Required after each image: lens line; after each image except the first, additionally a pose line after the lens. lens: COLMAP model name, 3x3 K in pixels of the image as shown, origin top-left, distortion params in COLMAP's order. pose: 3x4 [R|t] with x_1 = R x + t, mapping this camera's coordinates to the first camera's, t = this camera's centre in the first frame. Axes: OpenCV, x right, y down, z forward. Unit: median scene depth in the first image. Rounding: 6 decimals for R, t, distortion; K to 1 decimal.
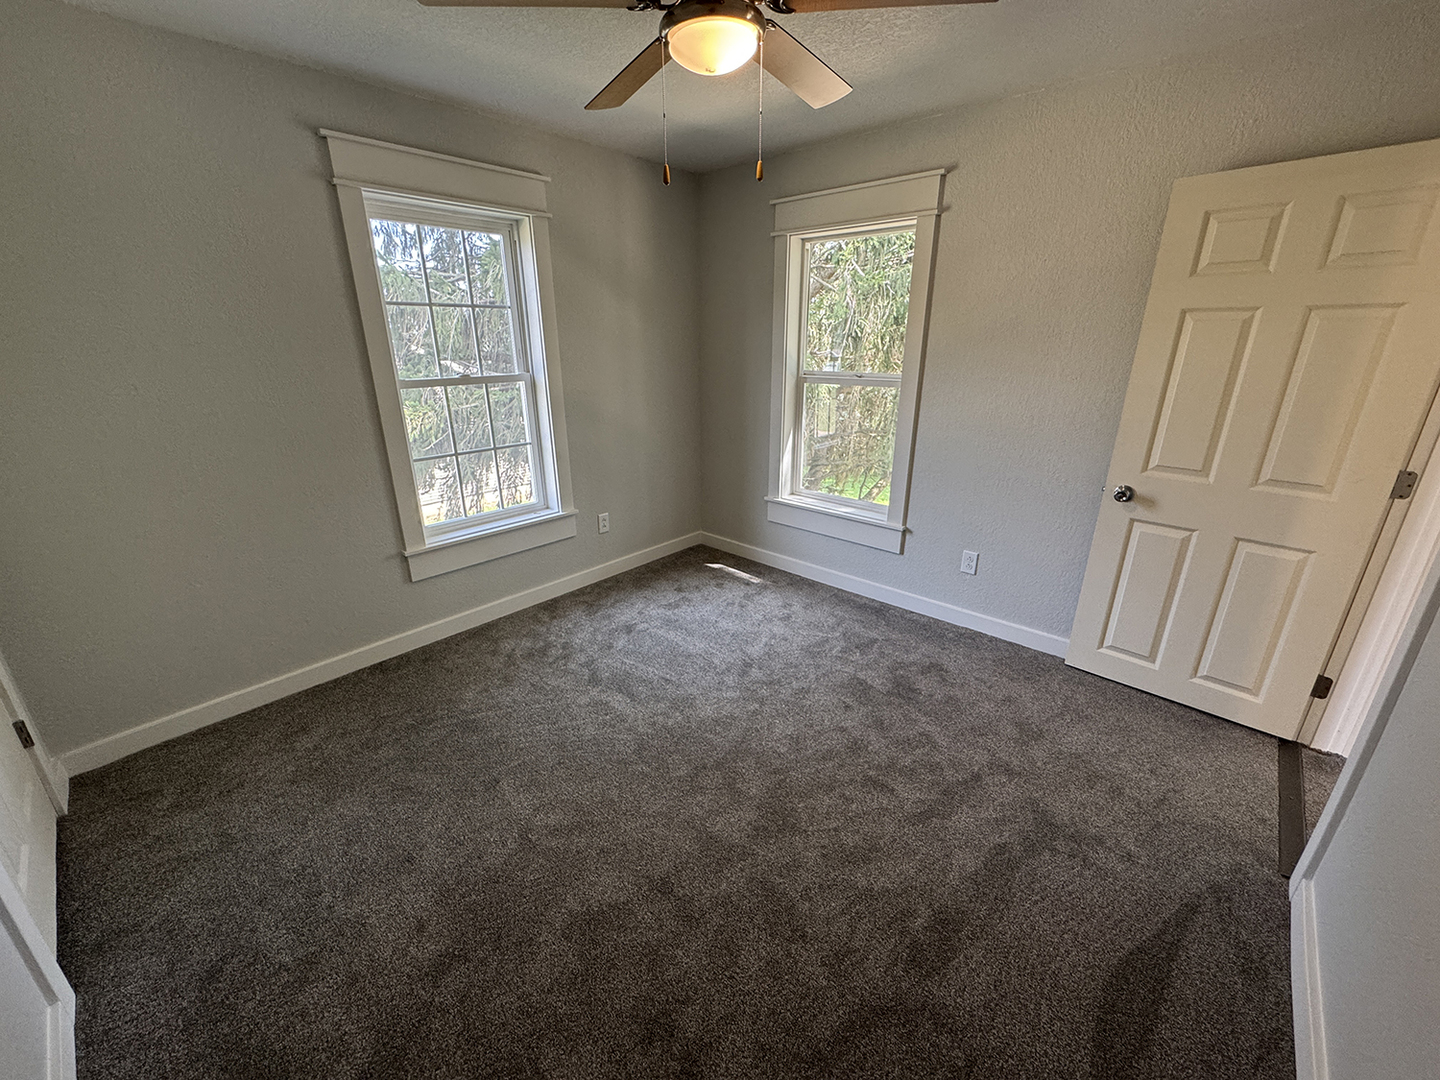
lens RADIAL K [[574.3, 0, 720.2], [0, 574.3, 540.7], [0, 0, 1]] dist [-0.005308, 0.001326]
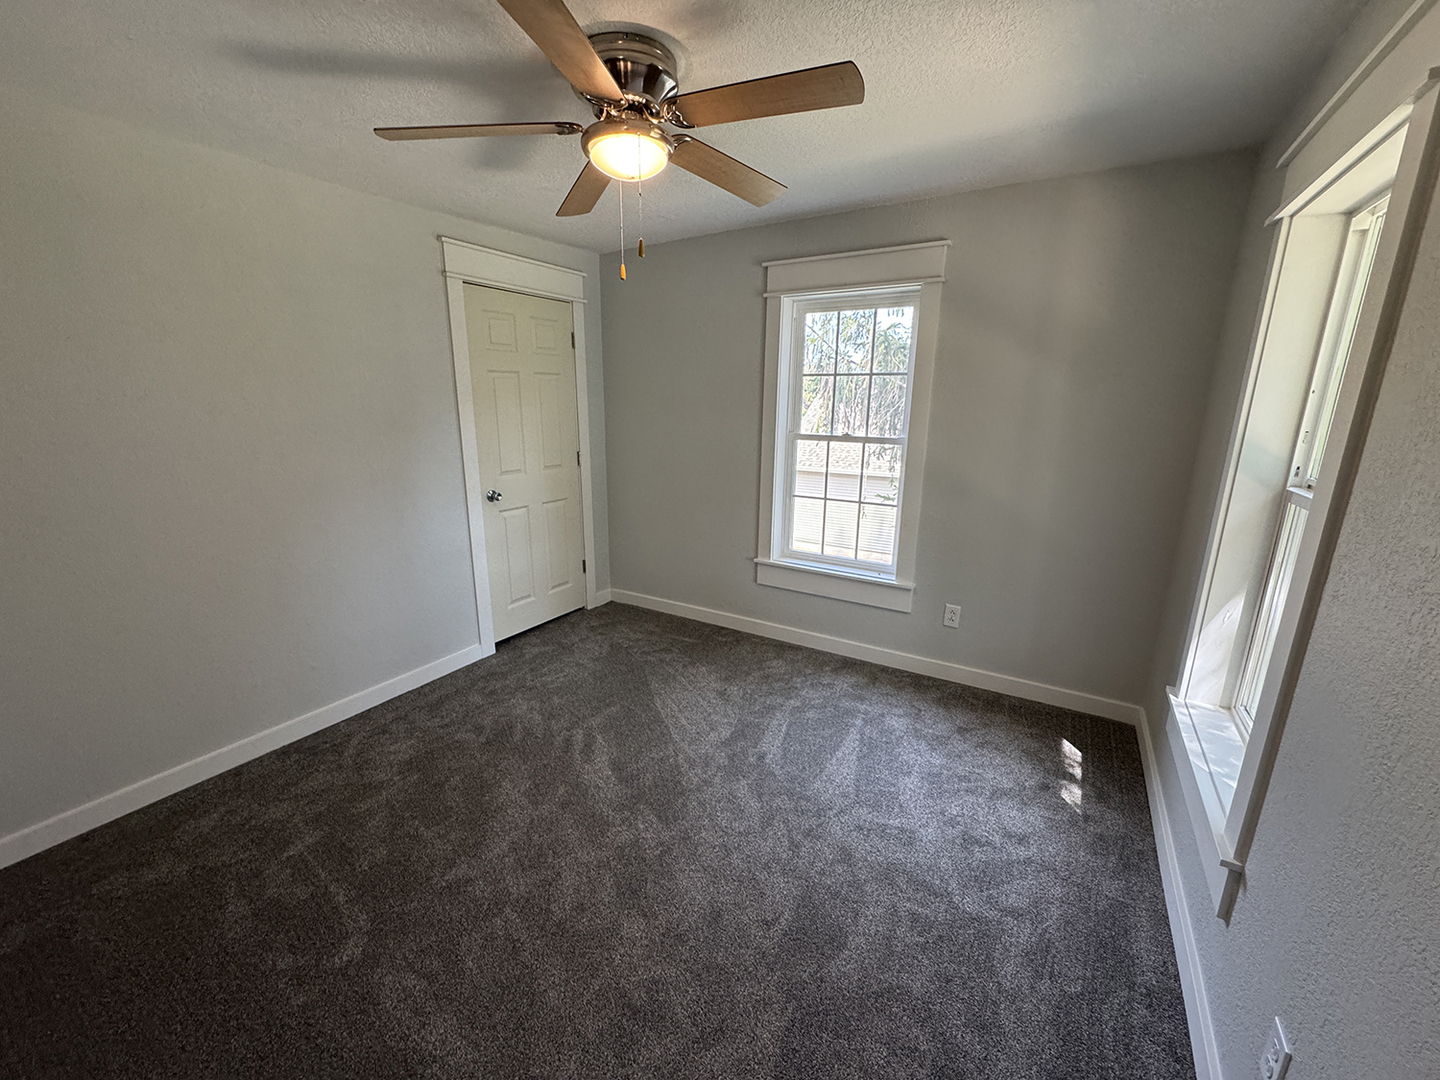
lens RADIAL K [[574.3, 0, 724.5], [0, 574.3, 538.0], [0, 0, 1]] dist [-0.005308, 0.001326]
pose [[0.193280, 0.235808, -0.952385, 0.613576], [-0.338829, 0.927011, 0.160763, -0.190908], [0.920781, 0.291624, 0.259071, 0.522577]]
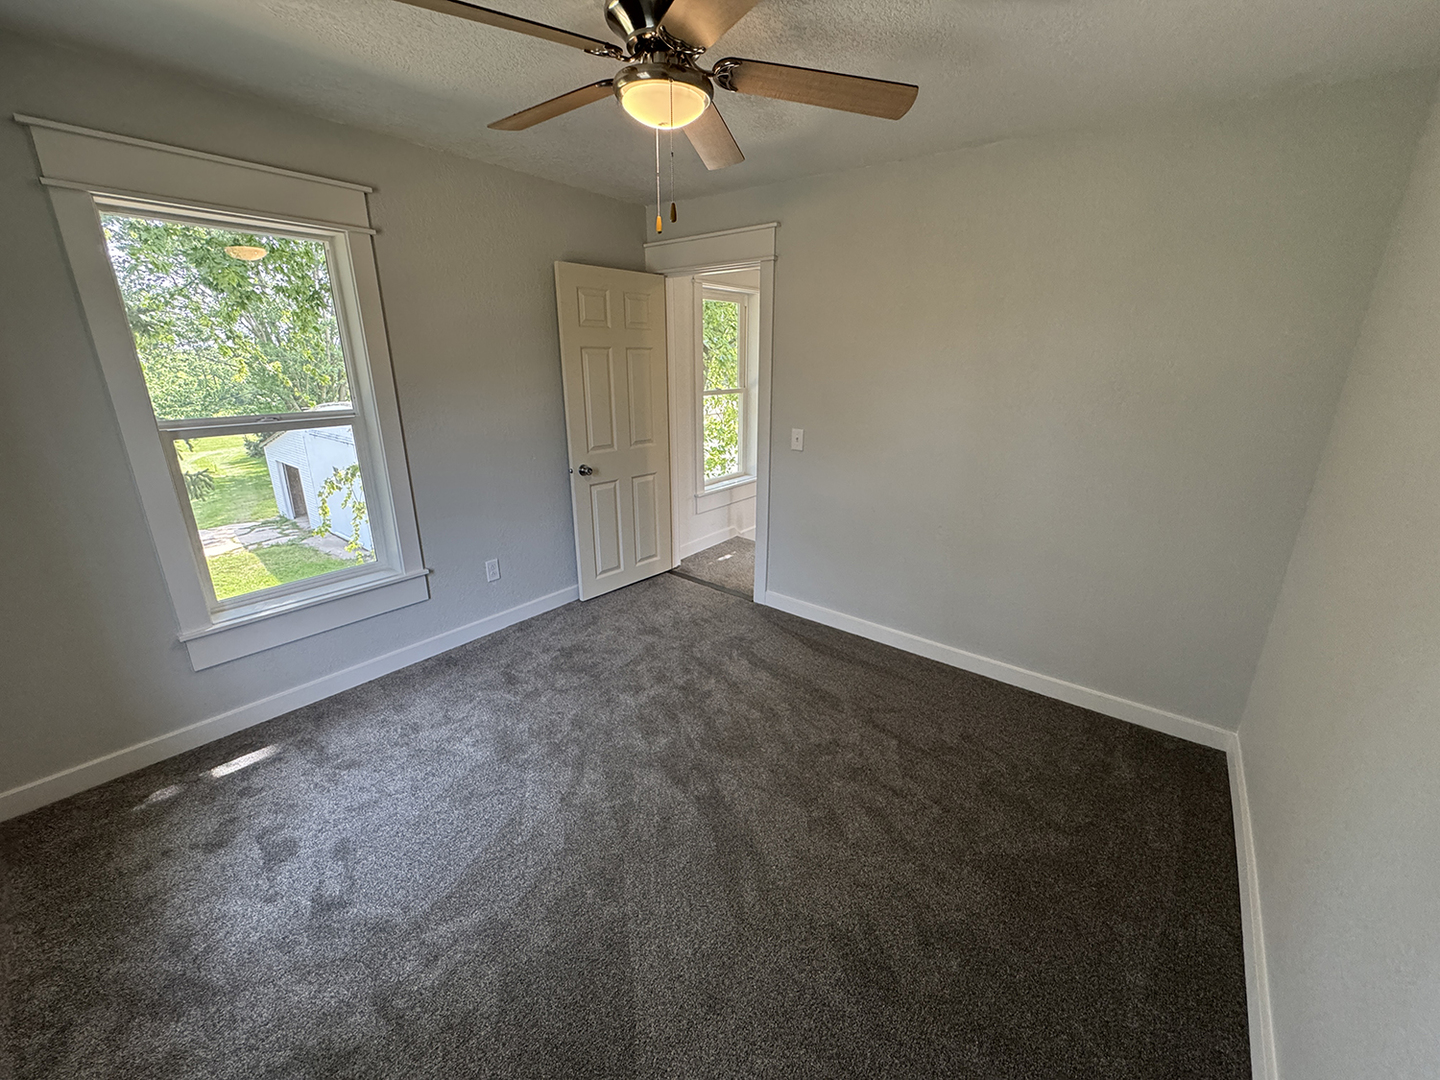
lens RADIAL K [[574.3, 0, 723.7], [0, 574.3, 535.8], [0, 0, 1]] dist [-0.005308, 0.001326]
pose [[-0.063684, -0.300020, 0.951805, -0.603404], [0.326116, 0.895125, 0.303974, -0.206769], [-0.943182, 0.329757, 0.040836, 0.523530]]
